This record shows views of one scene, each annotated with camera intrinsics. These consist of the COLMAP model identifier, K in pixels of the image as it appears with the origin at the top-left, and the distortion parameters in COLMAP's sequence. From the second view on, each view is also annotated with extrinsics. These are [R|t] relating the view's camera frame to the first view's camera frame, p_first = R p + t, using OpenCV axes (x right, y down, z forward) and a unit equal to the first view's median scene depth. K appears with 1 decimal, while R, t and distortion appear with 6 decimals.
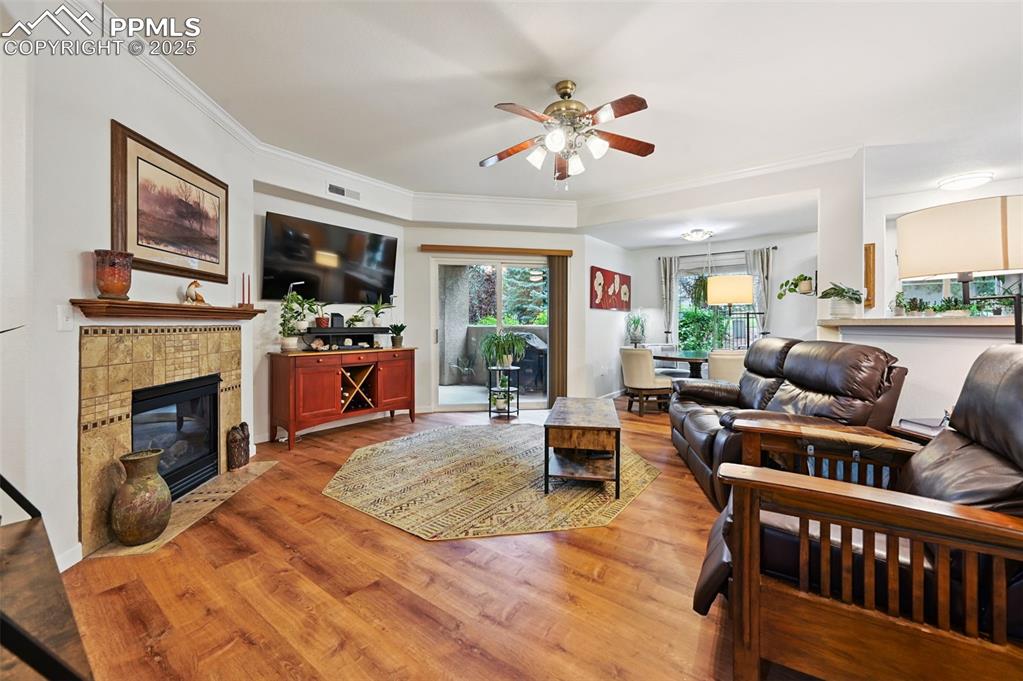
lens RADIAL K [[406.8, 0, 530.1], [0, 406.8, 324.3], [0, 0, 1]] dist [-0.004643, 0.000045]
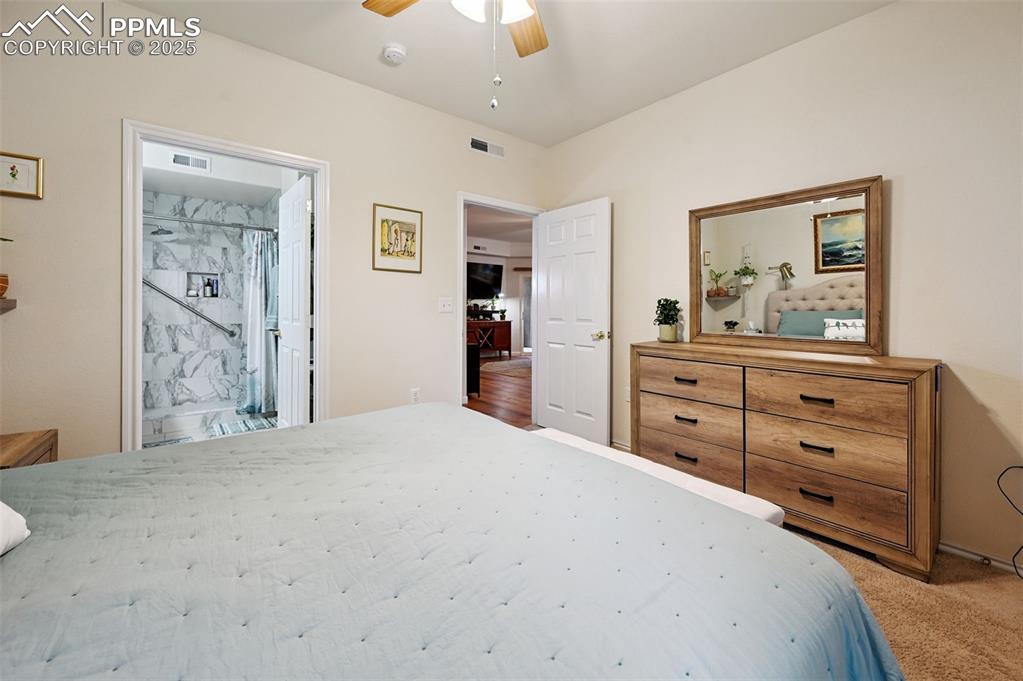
lens RADIAL K [[418.3, 0, 518.6], [0, 418.3, 307.3], [0, 0, 1]] dist [0.000694, -0.000241]
pose [[0.963986, 0.000726, -0.265952, 0.314112], [-0.001144, 0.999998, -0.001417, -0.004847], [0.265950, 0.001670, 0.963985, -1.025894]]
